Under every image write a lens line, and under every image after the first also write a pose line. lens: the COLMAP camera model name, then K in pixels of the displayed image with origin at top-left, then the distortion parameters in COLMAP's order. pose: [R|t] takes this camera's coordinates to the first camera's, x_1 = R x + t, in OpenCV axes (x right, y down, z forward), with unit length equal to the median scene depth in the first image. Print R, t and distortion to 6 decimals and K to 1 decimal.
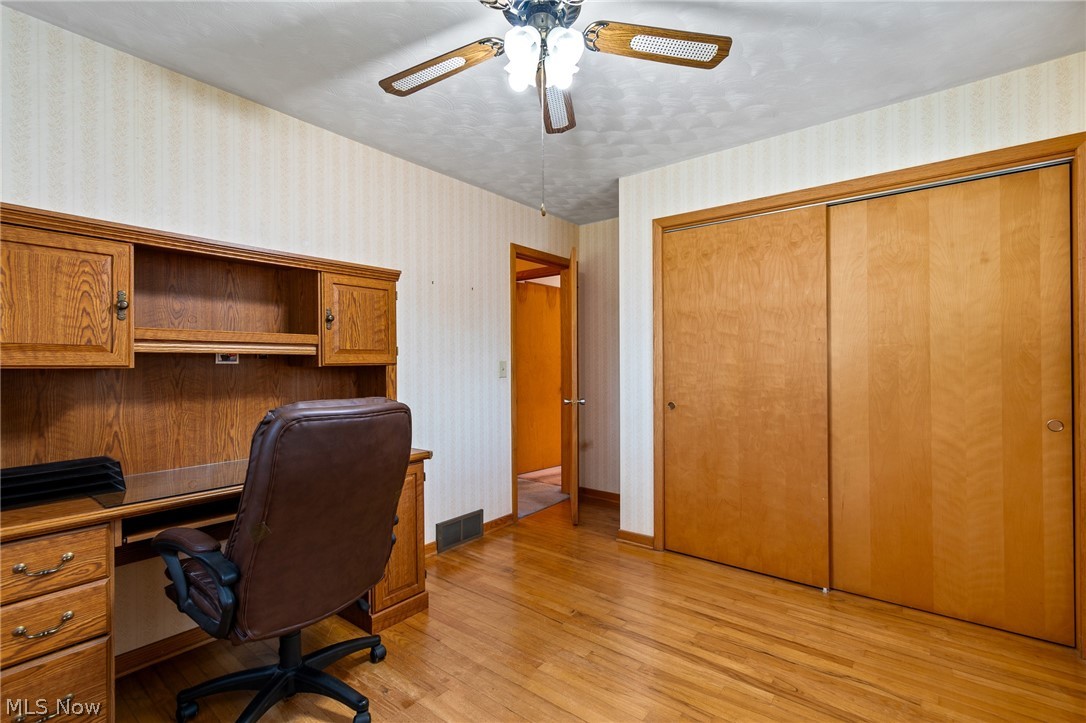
lens RADIAL K [[481.6, 0, 546.3], [0, 481.6, 360.4], [0, 0, 1]] dist [-0.000035, -0.001337]
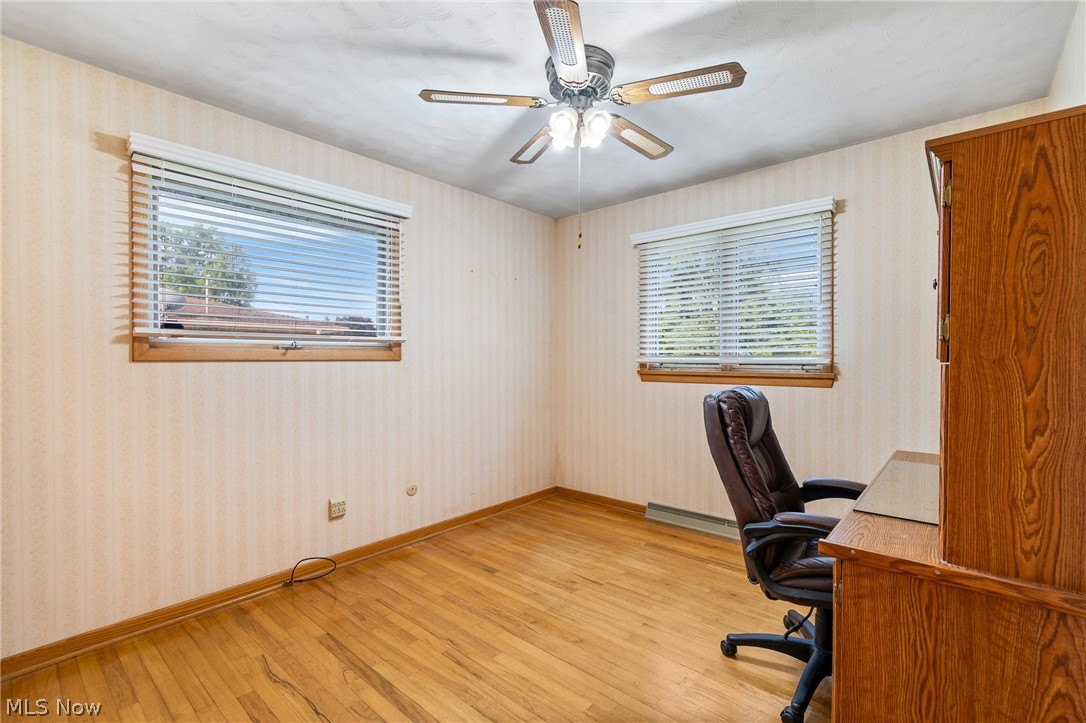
lens RADIAL K [[481.6, 0, 544.7], [0, 481.6, 362.8], [0, 0, 1]] dist [-0.000035, -0.001337]
pose [[-0.998472, 0.014030, 0.053452, 0.017451], [0.014126, 0.999899, 0.001418, 0.014251], [-0.053427, 0.002171, -0.998569, 1.973297]]
